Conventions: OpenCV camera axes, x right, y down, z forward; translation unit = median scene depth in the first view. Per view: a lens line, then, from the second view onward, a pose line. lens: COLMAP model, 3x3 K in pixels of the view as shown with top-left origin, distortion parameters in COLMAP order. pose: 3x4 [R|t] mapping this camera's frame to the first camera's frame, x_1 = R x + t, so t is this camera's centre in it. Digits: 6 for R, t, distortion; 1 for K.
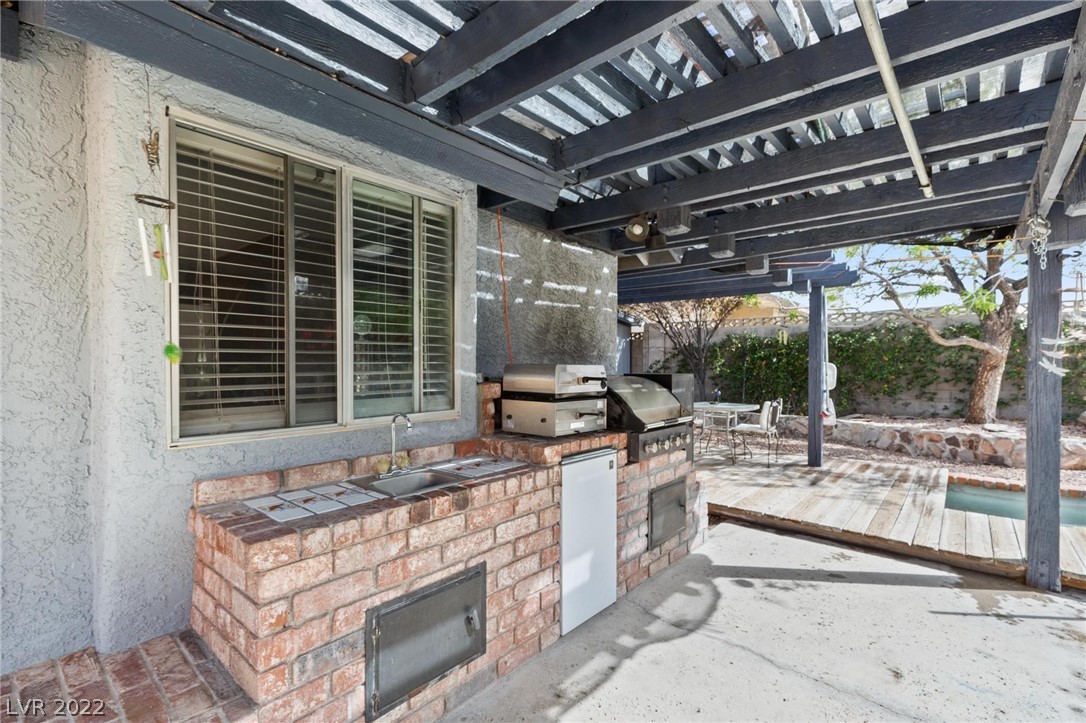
lens RADIAL K [[497.2, 0, 547.9], [0, 497.2, 361.2], [0, 0, 1]] dist [0.002458, 0.000444]
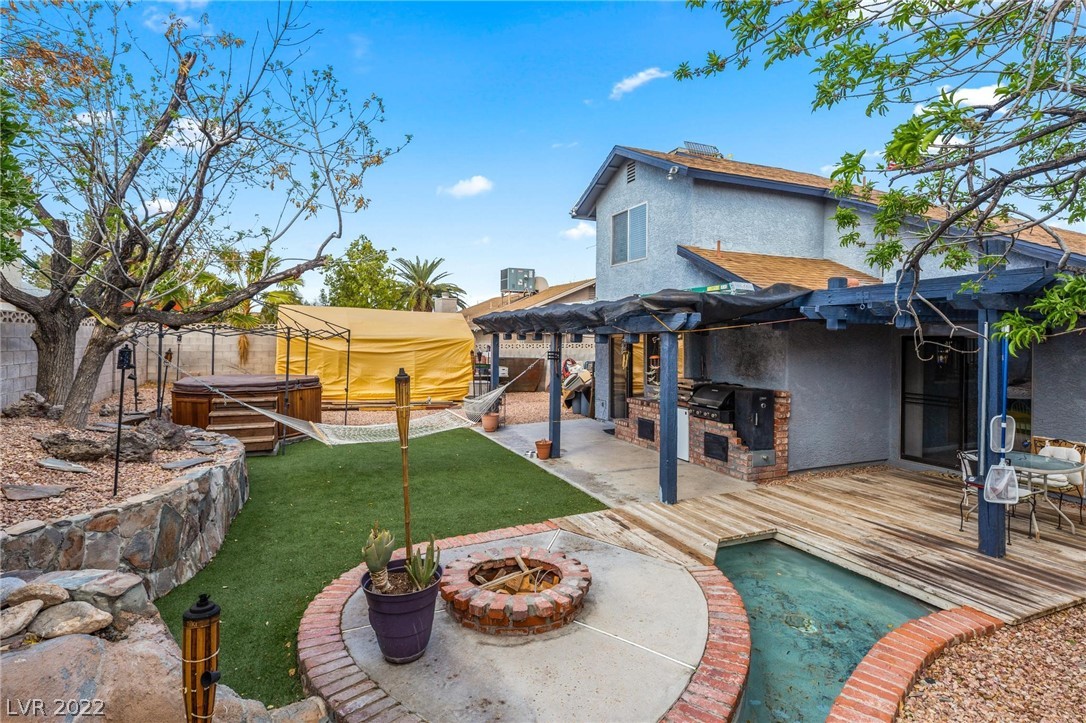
lens RADIAL K [[560.5, 0, 545.6], [0, 560.5, 331.1], [0, 0, 1]] dist [-0.000224, -0.000596]
pose [[-0.442636, -0.016512, -0.896549, 3.383225], [-0.008245, 0.999863, -0.014345, -0.217896], [0.896663, 0.001043, -0.442712, 1.670468]]
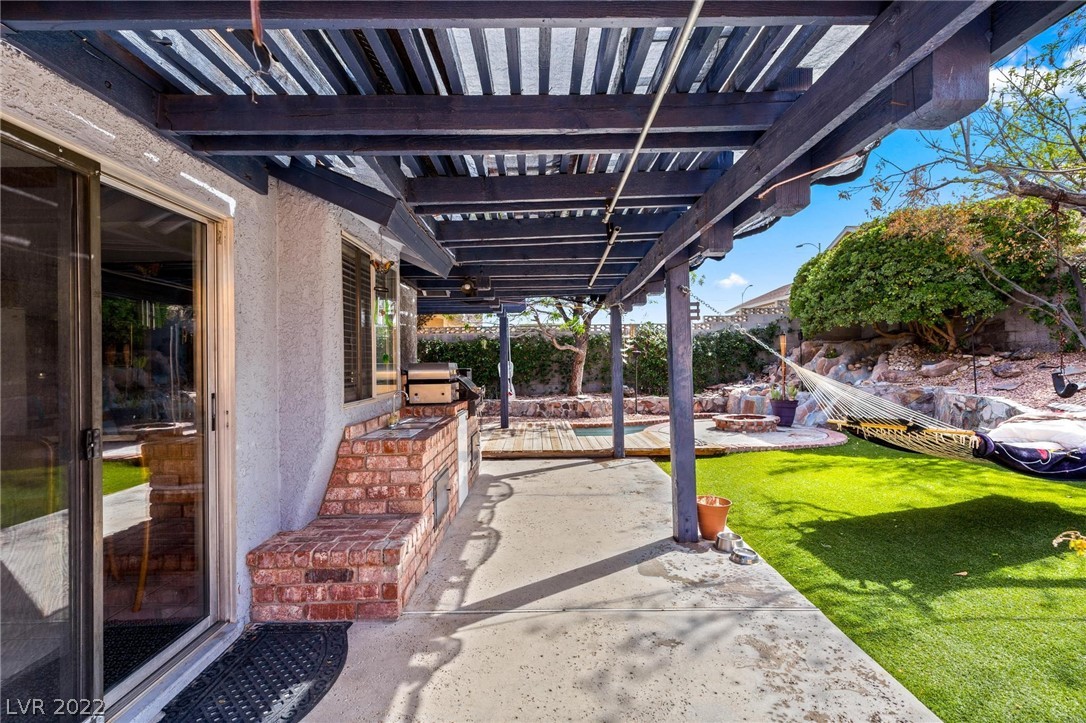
lens RADIAL K [[497.2, 0, 547.9], [0, 497.2, 361.2], [0, 0, 1]] dist [0.002458, 0.000444]
pose [[0.750199, -0.016691, 0.661001, -0.814105], [0.018861, 0.999815, 0.003840, -0.000412], [-0.660943, 0.009587, 0.750375, -0.537369]]
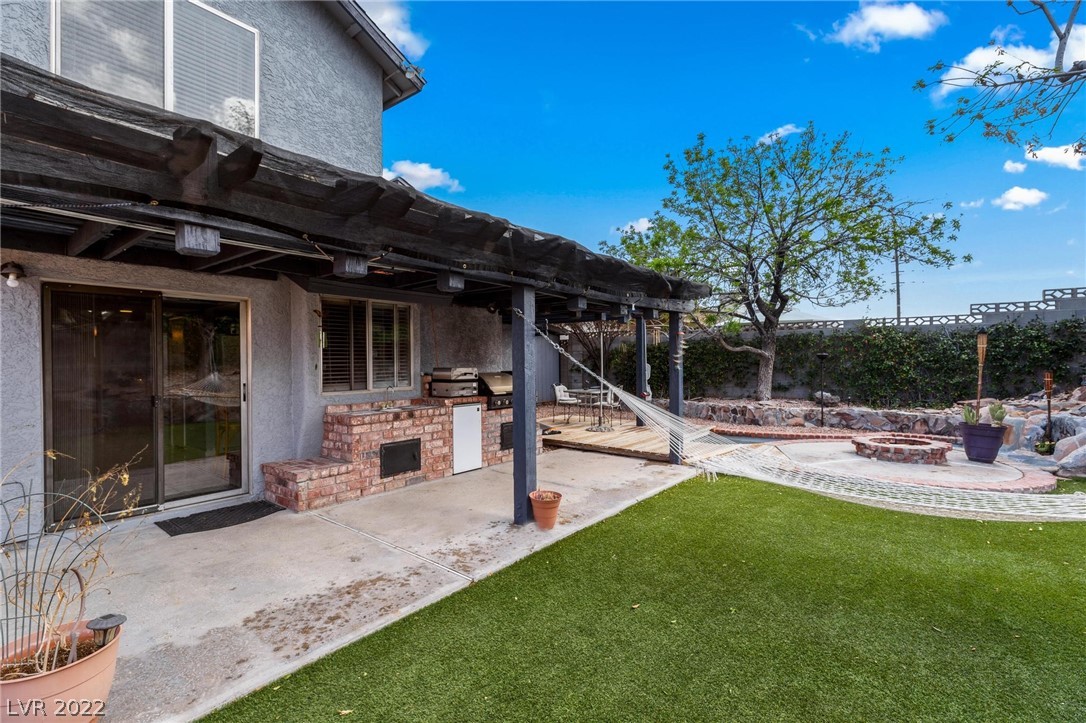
lens RADIAL K [[497.2, 0, 547.9], [0, 497.2, 361.2], [0, 0, 1]] dist [0.002458, 0.000444]
pose [[0.999217, -0.008885, 0.038552, 0.358940], [0.008723, 0.999952, 0.004375, -0.029463], [-0.038589, -0.004036, 0.999247, -1.348437]]
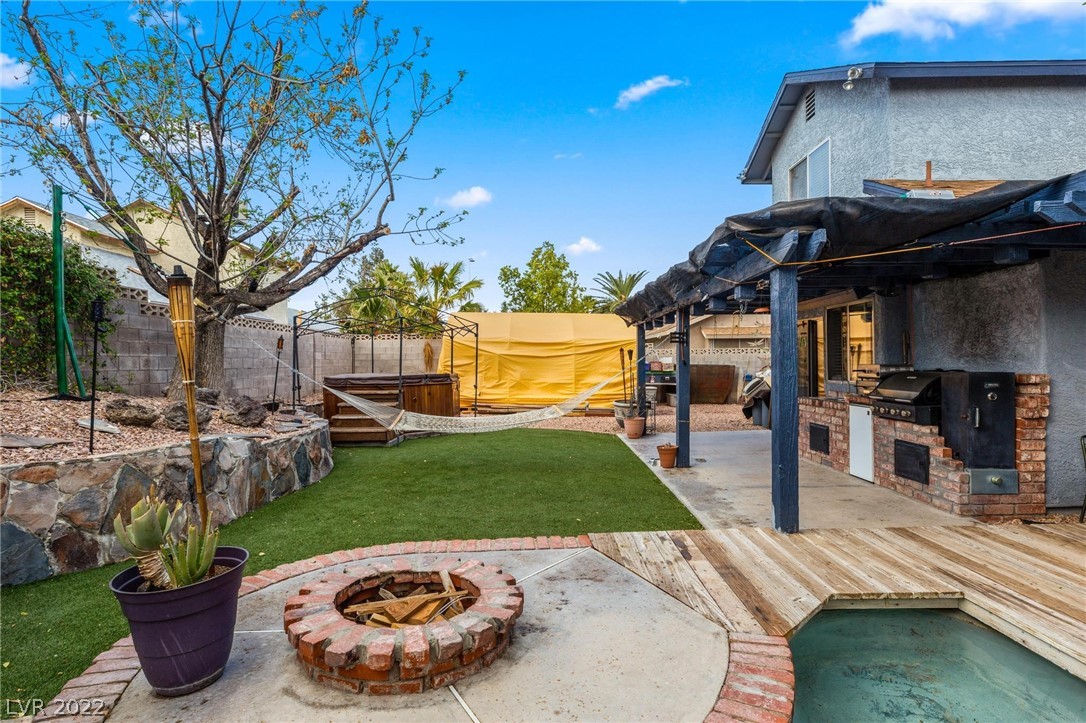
lens RADIAL K [[559.9, 0, 543.0], [0, 559.9, 361.5], [0, 0, 1]] dist [-0.001912, 0.000100]
pose [[-0.765060, 0.002364, -0.643954, 2.548832], [0.006533, 0.999970, -0.004090, -0.002563], [0.643926, -0.007336, -0.765053, 1.837742]]
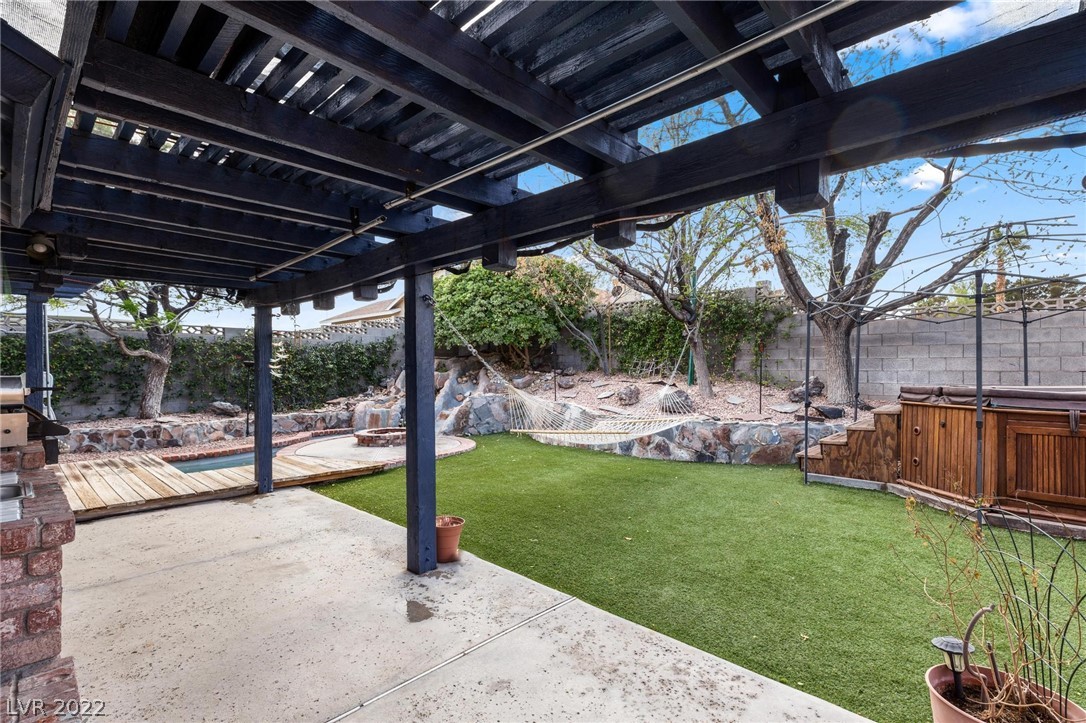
lens RADIAL K [[492.2, 0, 552.0], [0, 492.2, 376.3], [0, 0, 1]] dist [-0.000845, -0.000093]
pose [[0.028210, -0.017861, 0.999442, -0.872119], [-0.001418, 0.999839, 0.017908, -0.012359], [-0.999601, -0.001922, 0.028180, -0.125012]]
